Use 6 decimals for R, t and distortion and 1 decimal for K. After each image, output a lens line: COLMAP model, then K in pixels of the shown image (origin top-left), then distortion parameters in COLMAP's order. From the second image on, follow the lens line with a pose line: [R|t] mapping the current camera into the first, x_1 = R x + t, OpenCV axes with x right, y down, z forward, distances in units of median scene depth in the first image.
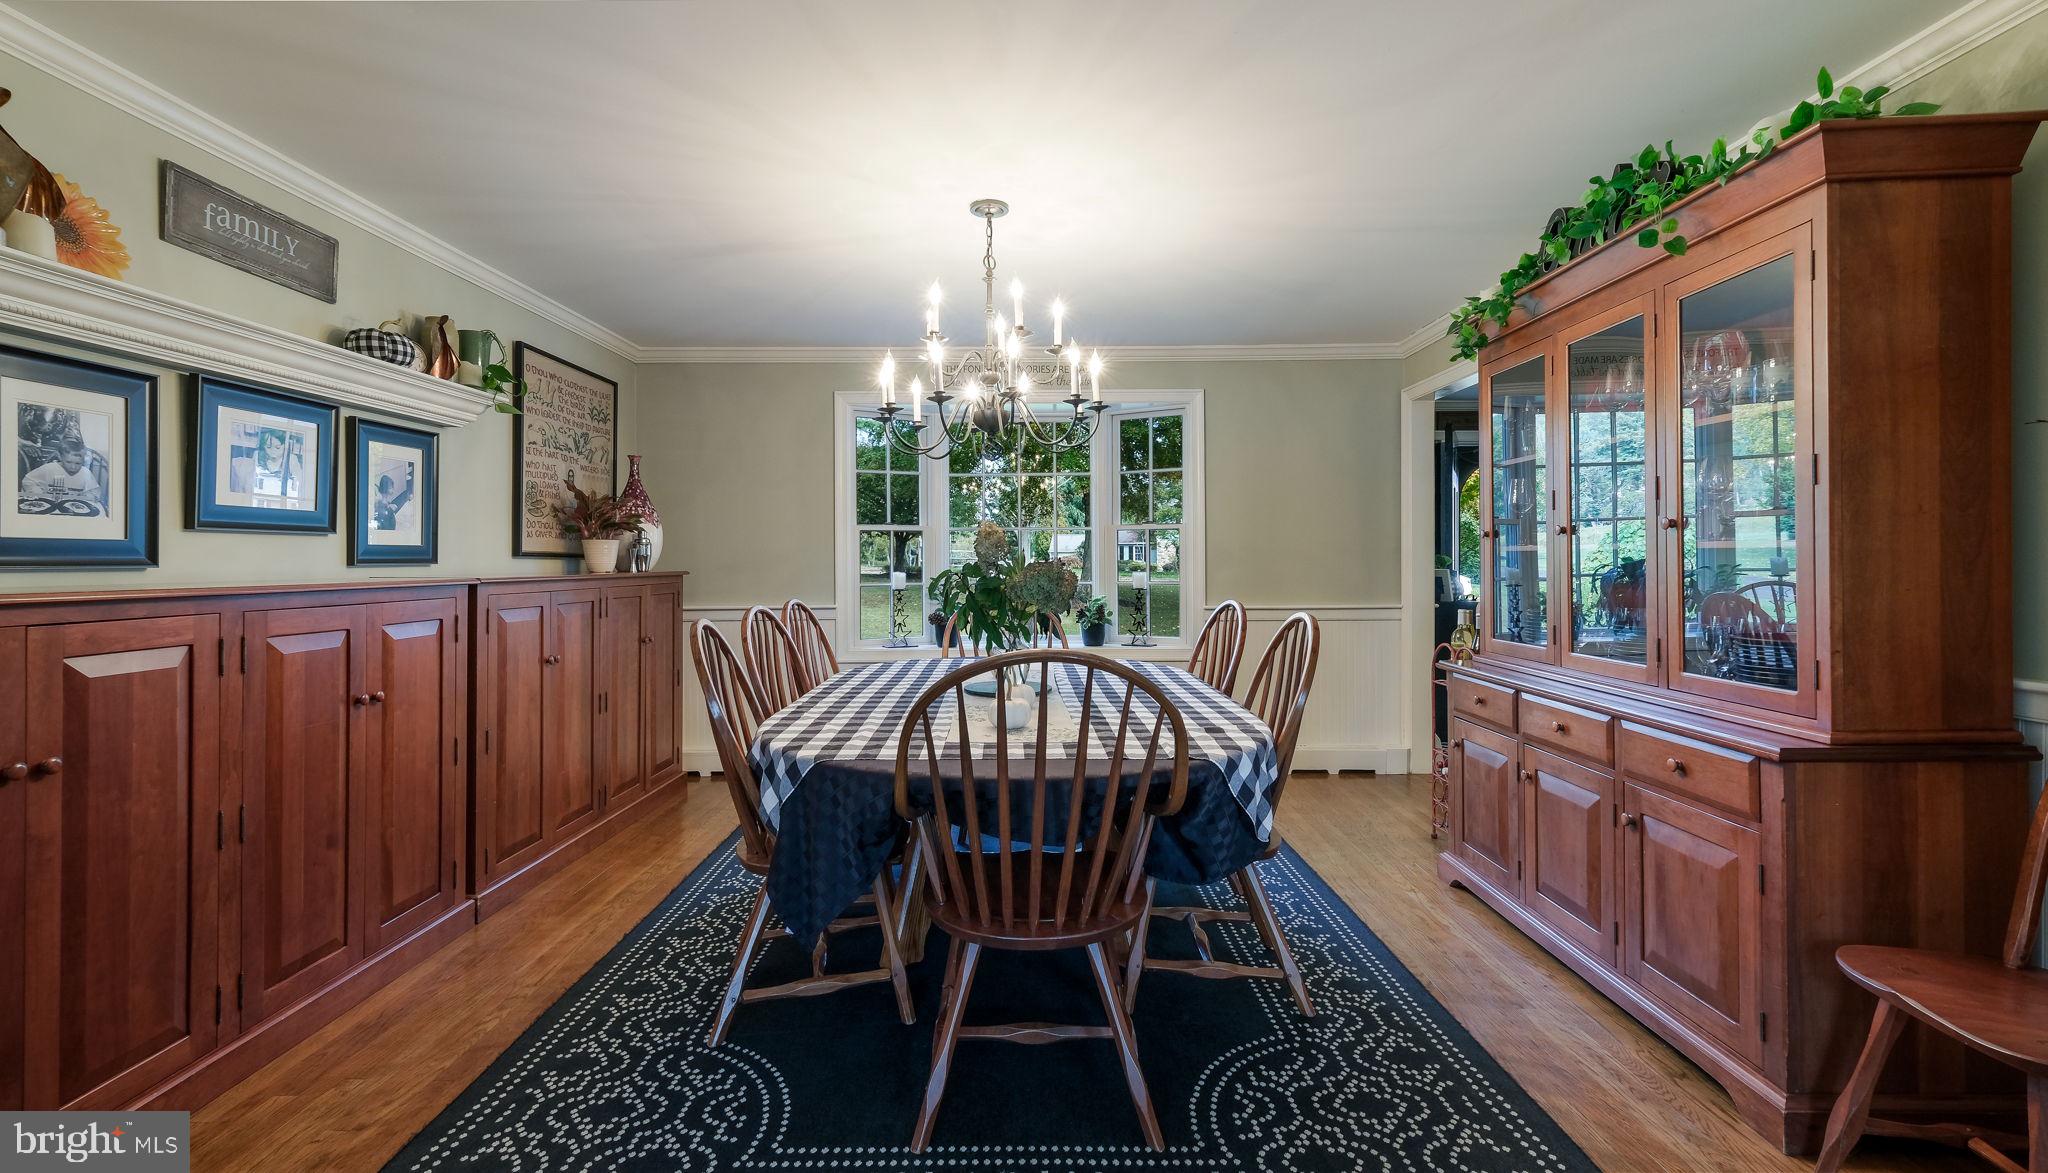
lens RADIAL K [[904.8, 0, 1021.9], [0, 904.8, 561.9], [0, 0, 1]] dist [0.006843, 0.000333]
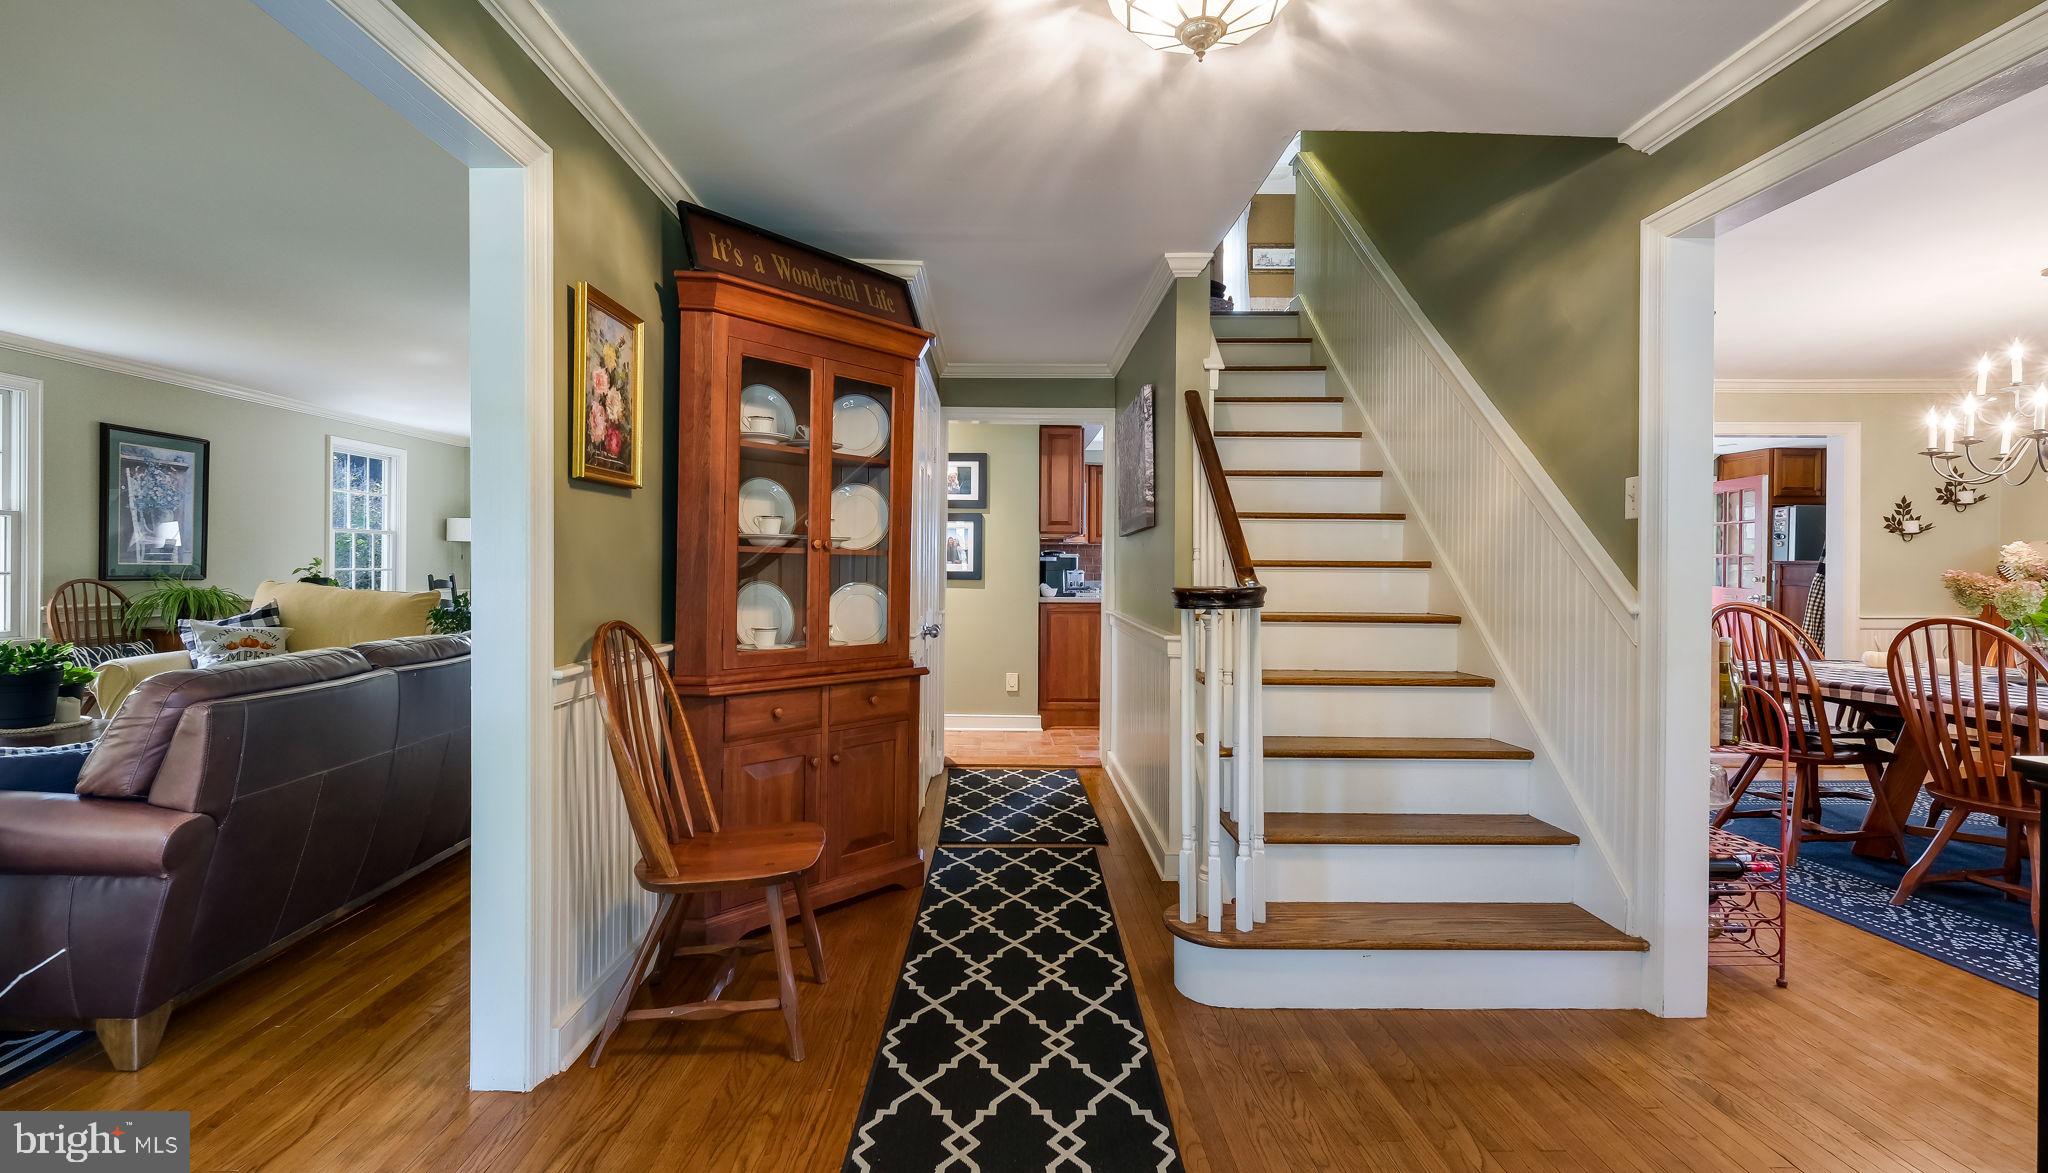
lens RADIAL K [[917.3, 0, 1001.6], [0, 917.3, 575.2], [0, 0, 1]] dist [0.001488, 0.000735]
pose [[-0.999661, -0.004654, -0.025603, 1.682146], [-0.004884, 0.999948, 0.008960, -0.001536], [0.025560, 0.009082, -0.999632, 2.664678]]
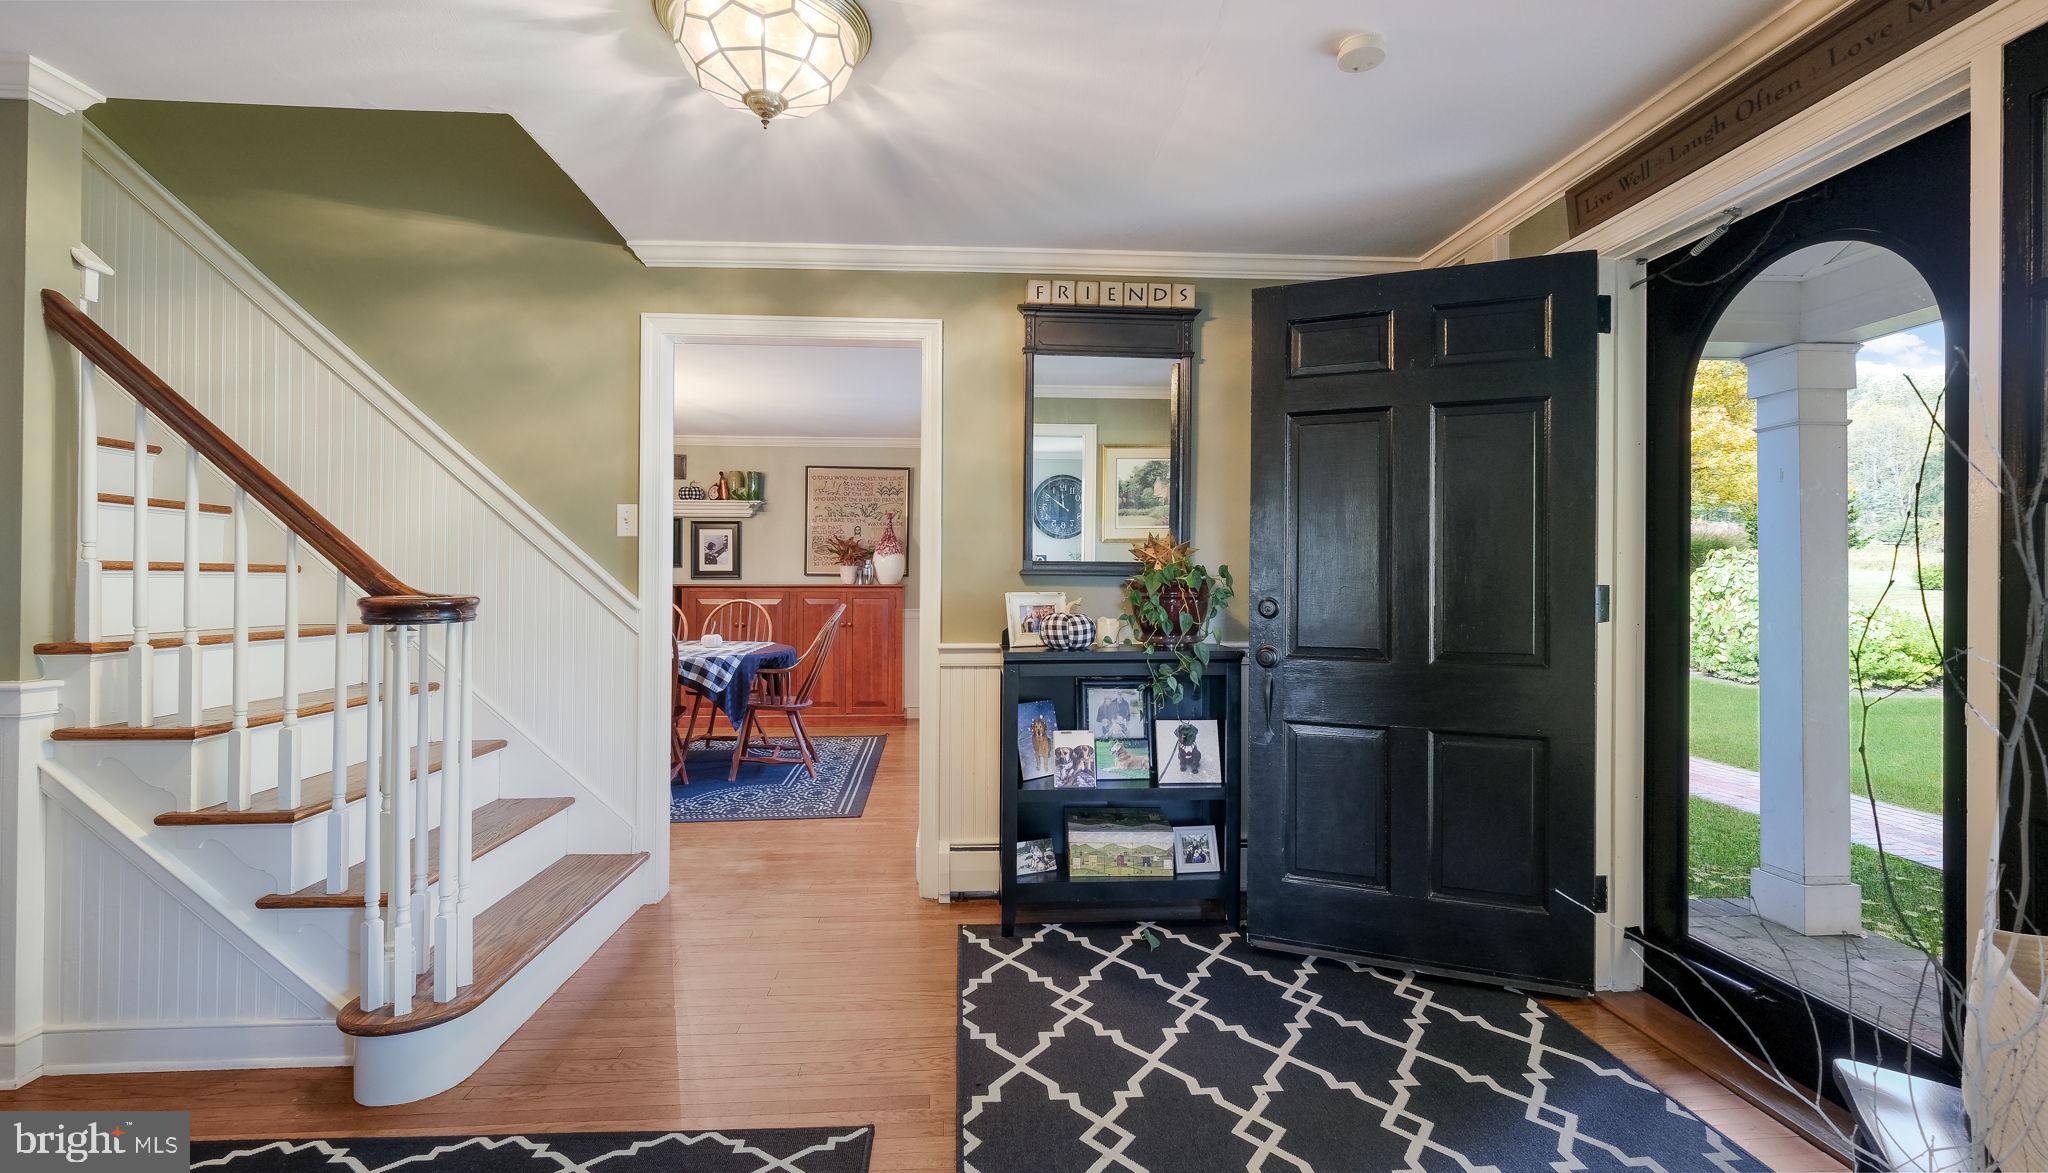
lens RADIAL K [[912.4, 0, 1021.4], [0, 912.4, 571.7], [0, 0, 1]] dist [-0.001645, 0.000296]
pose [[0.081401, -0.008964, -0.996641, 2.337343], [-0.005926, 0.999938, -0.009477, 0.002747], [0.996664, 0.006678, 0.081342, 2.108580]]
